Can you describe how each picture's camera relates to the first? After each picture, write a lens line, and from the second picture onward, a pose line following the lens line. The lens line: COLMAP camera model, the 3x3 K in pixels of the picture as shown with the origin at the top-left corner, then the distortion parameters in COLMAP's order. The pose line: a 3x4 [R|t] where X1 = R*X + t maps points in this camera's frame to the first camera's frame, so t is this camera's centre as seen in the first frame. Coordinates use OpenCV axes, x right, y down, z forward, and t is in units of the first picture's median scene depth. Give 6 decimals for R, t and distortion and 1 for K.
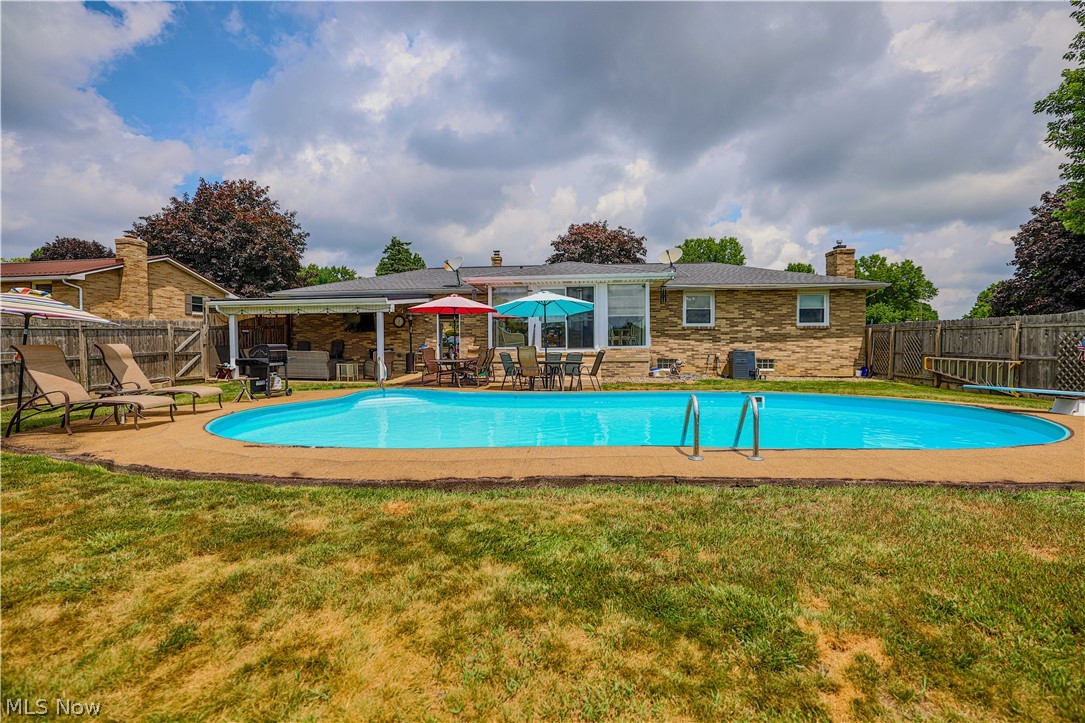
lens RADIAL K [[492.4, 0, 540.6], [0, 492.4, 364.4], [0, 0, 1]] dist [-0.044865, 0.015668]
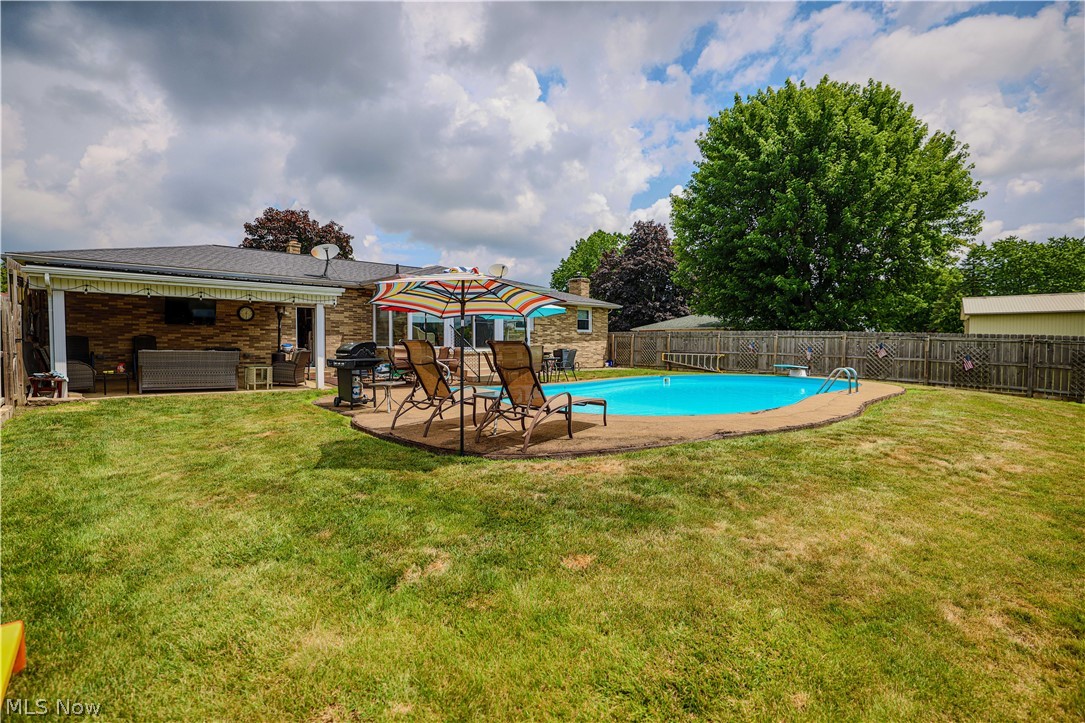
lens RADIAL K [[492.4, 0, 538.3], [0, 492.4, 361.4], [0, 0, 1]] dist [-0.044865, 0.015668]
pose [[0.661576, -0.019166, 0.749633, -0.610555], [0.024508, 0.999692, 0.003930, -0.002503], [-0.749478, 0.015772, 0.661842, 0.150548]]
